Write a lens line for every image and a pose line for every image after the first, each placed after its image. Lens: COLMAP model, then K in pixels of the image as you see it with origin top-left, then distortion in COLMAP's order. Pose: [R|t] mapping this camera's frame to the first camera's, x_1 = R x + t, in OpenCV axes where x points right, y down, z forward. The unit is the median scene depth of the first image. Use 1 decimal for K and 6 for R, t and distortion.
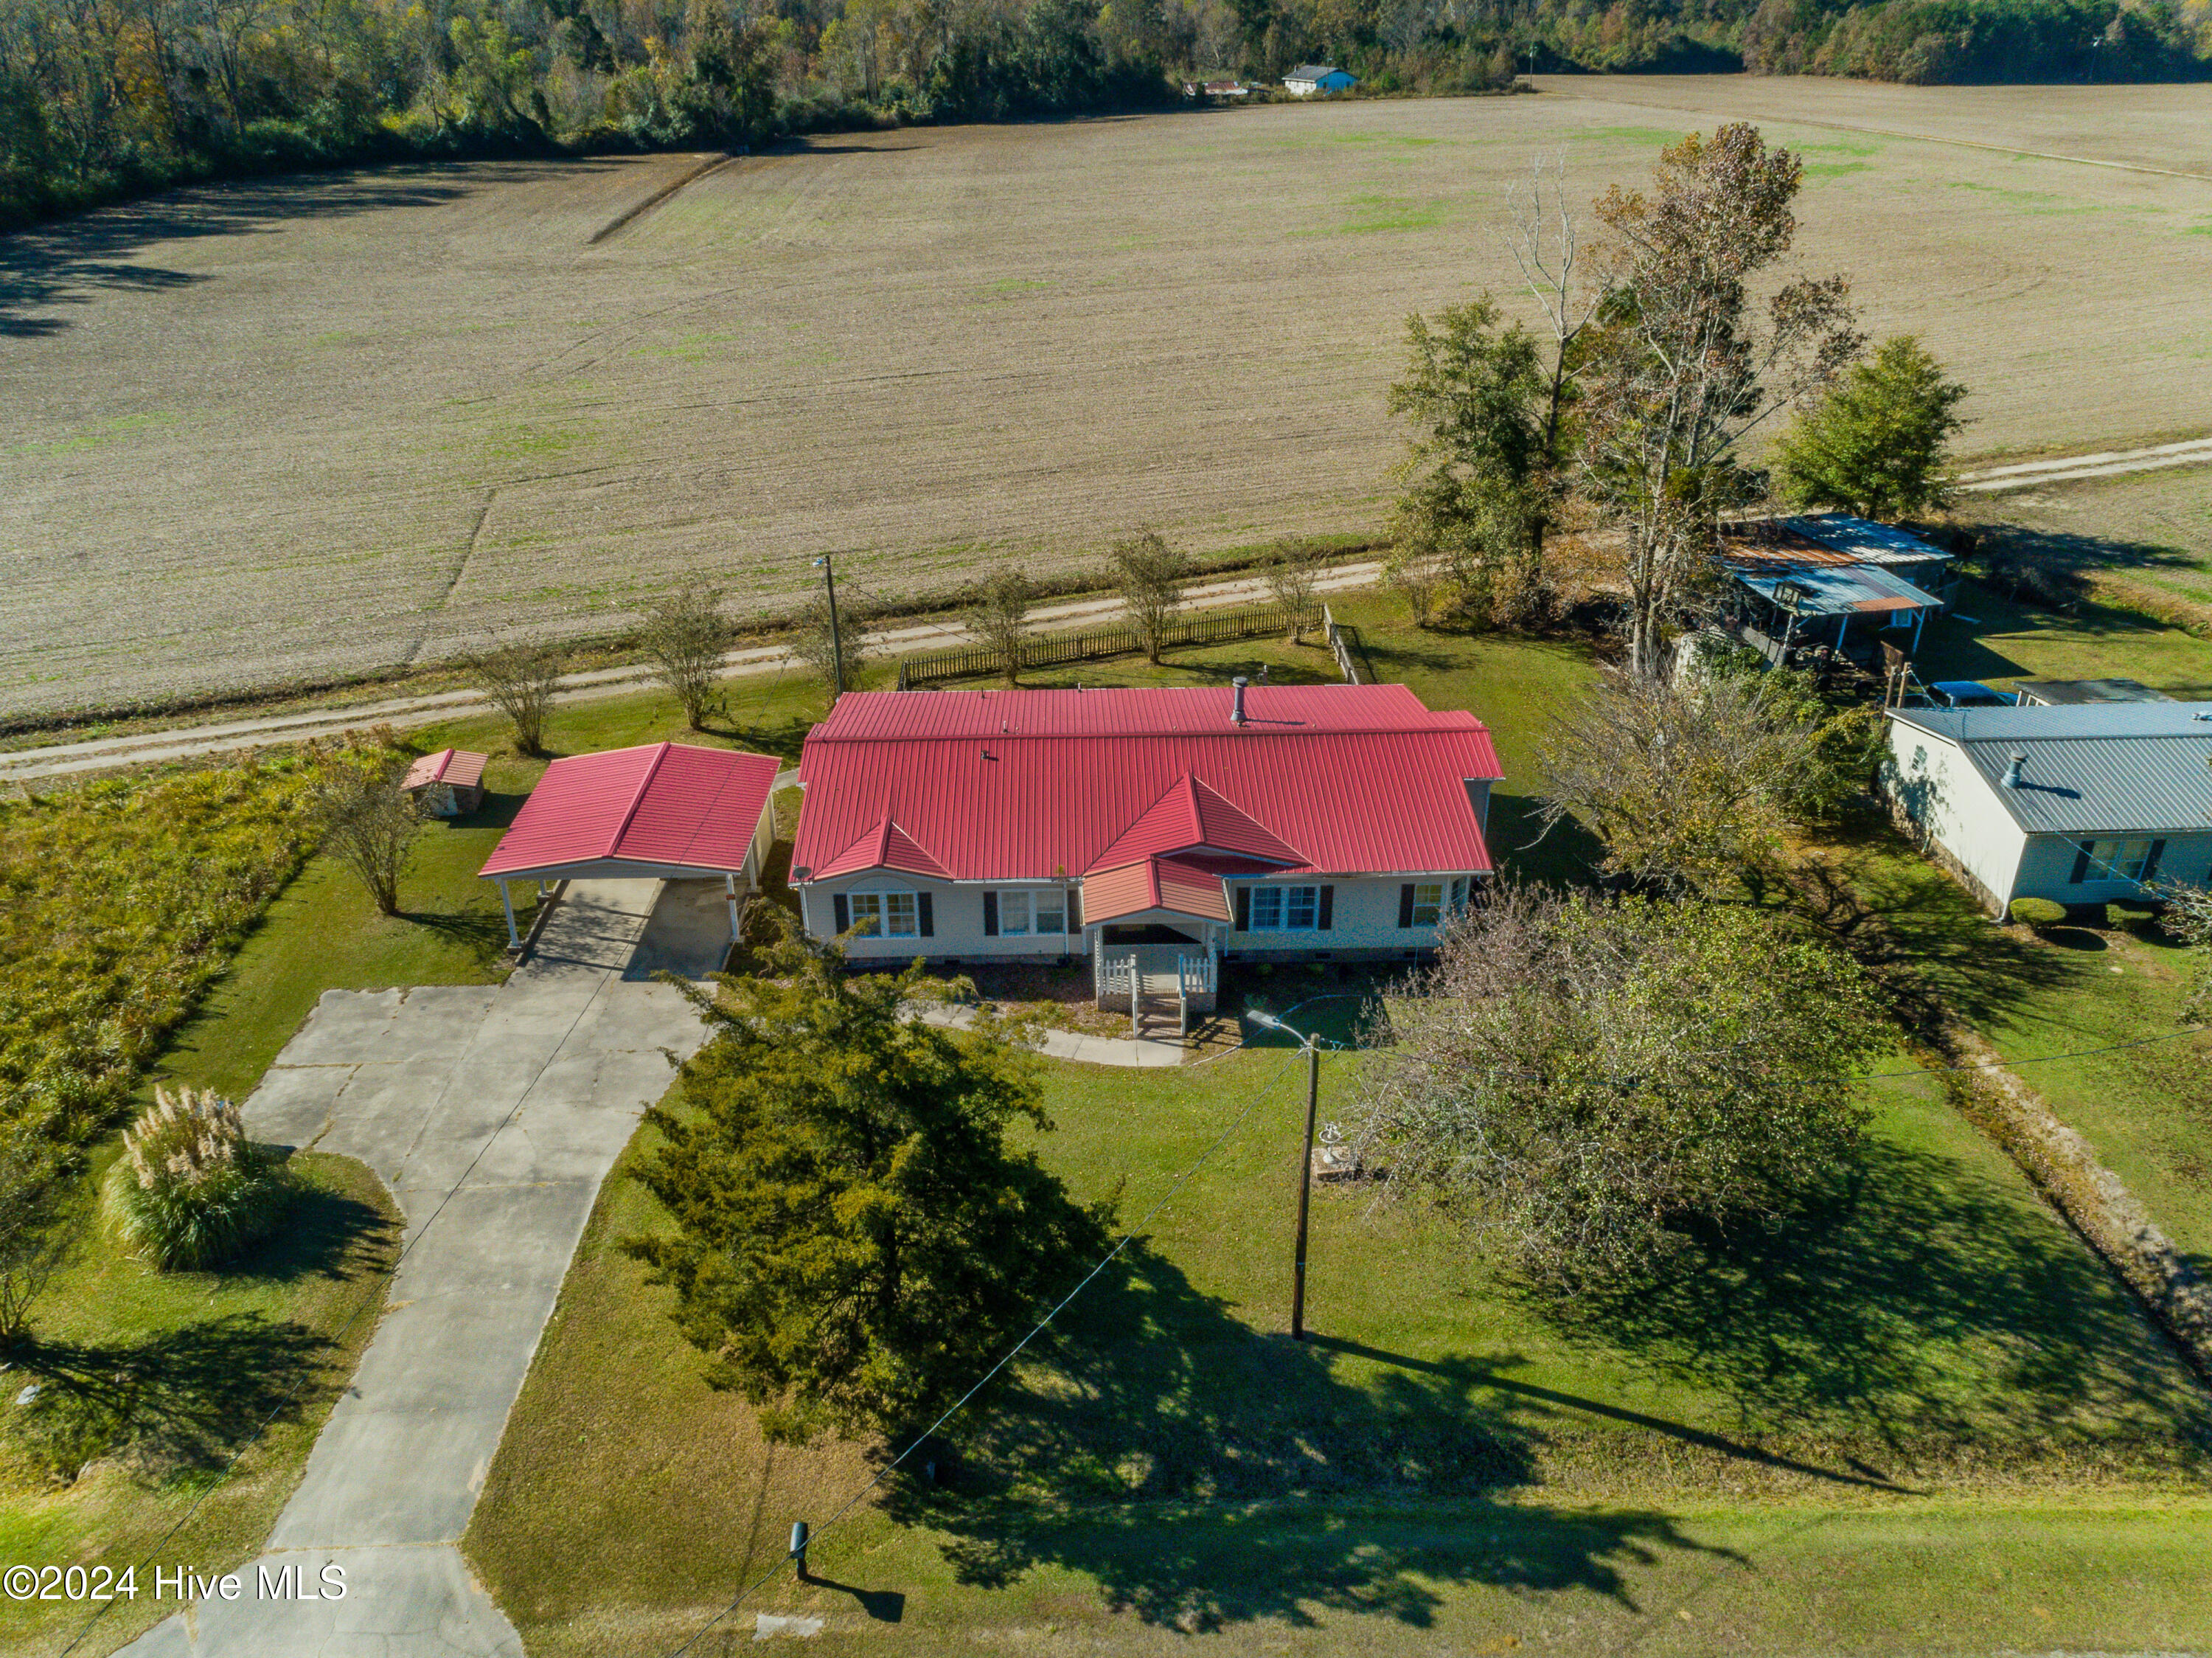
lens RADIAL K [[1654.8, 0, 1114.8], [0, 1654.8, 836.6], [0, 0, 1]] dist [0.012469, 0.014382]
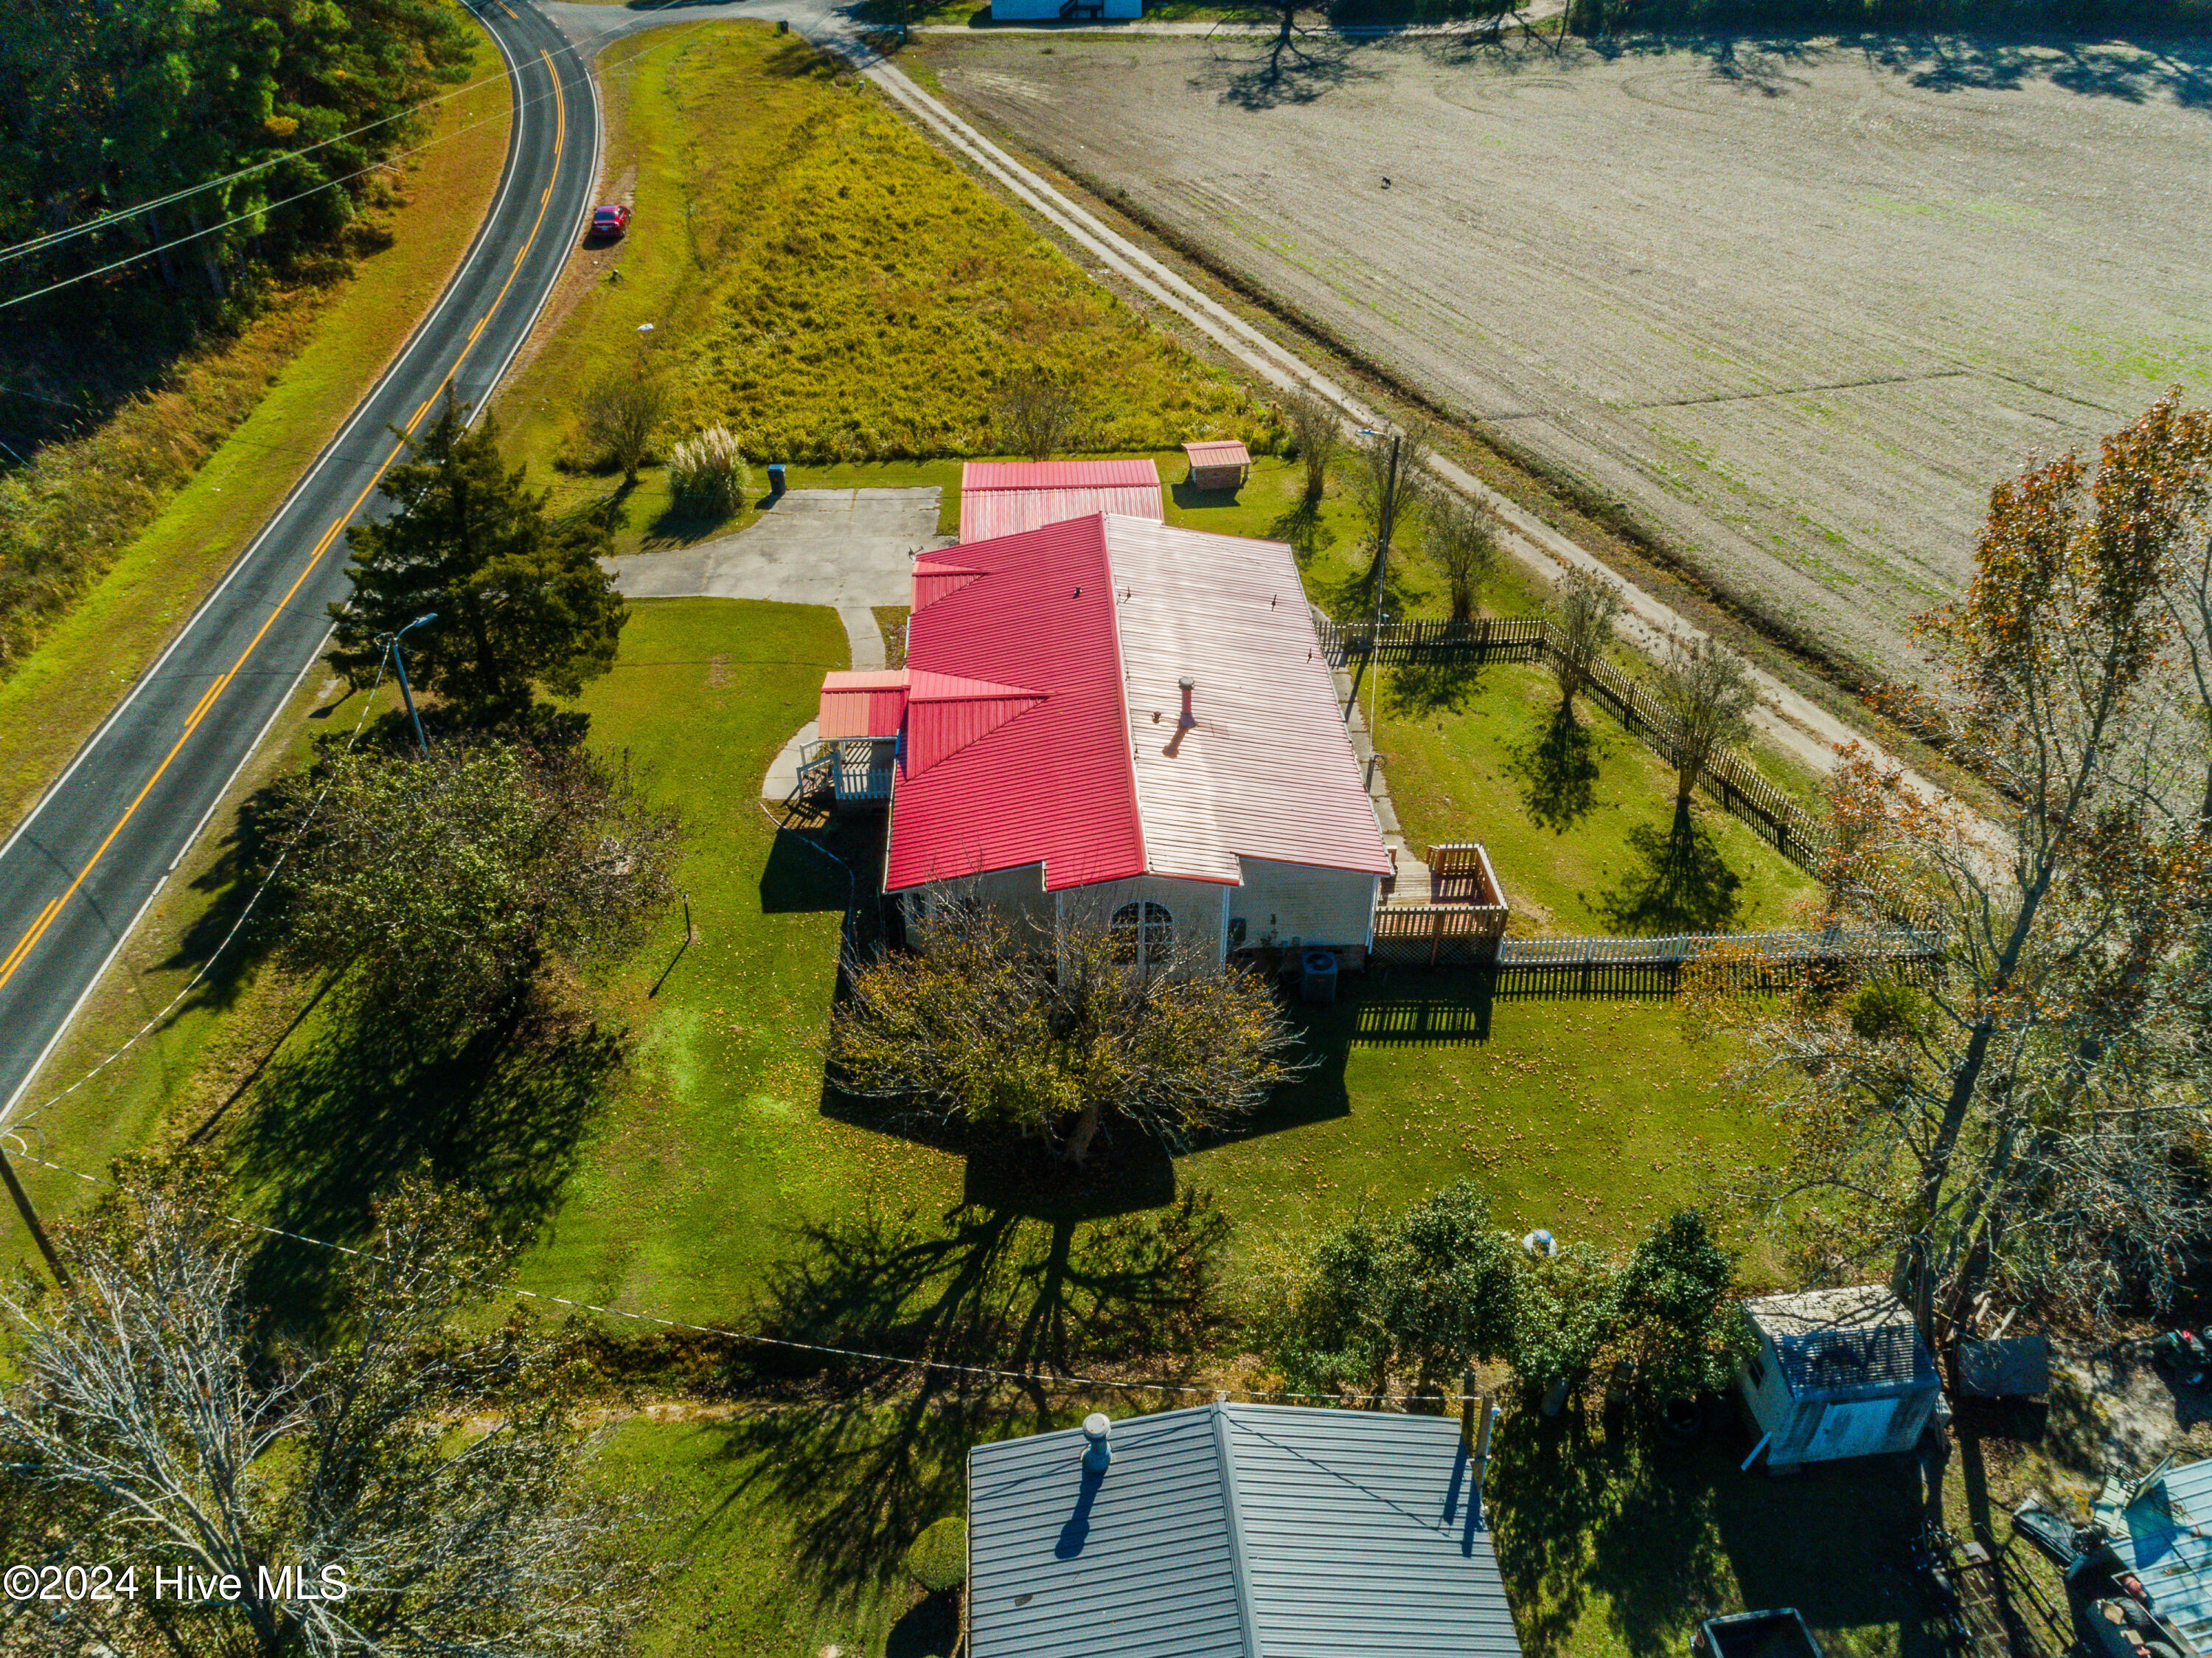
lens RADIAL K [[1660.7, 0, 1101.1], [0, 1660.7, 821.6], [0, 0, 1]] dist [0.022301, -0.000207]
pose [[0.023005, 0.589128, -0.807712, 0.951647], [-0.470228, 0.719353, 0.511289, -0.539179], [0.882245, 0.368047, 0.293573, 0.797816]]
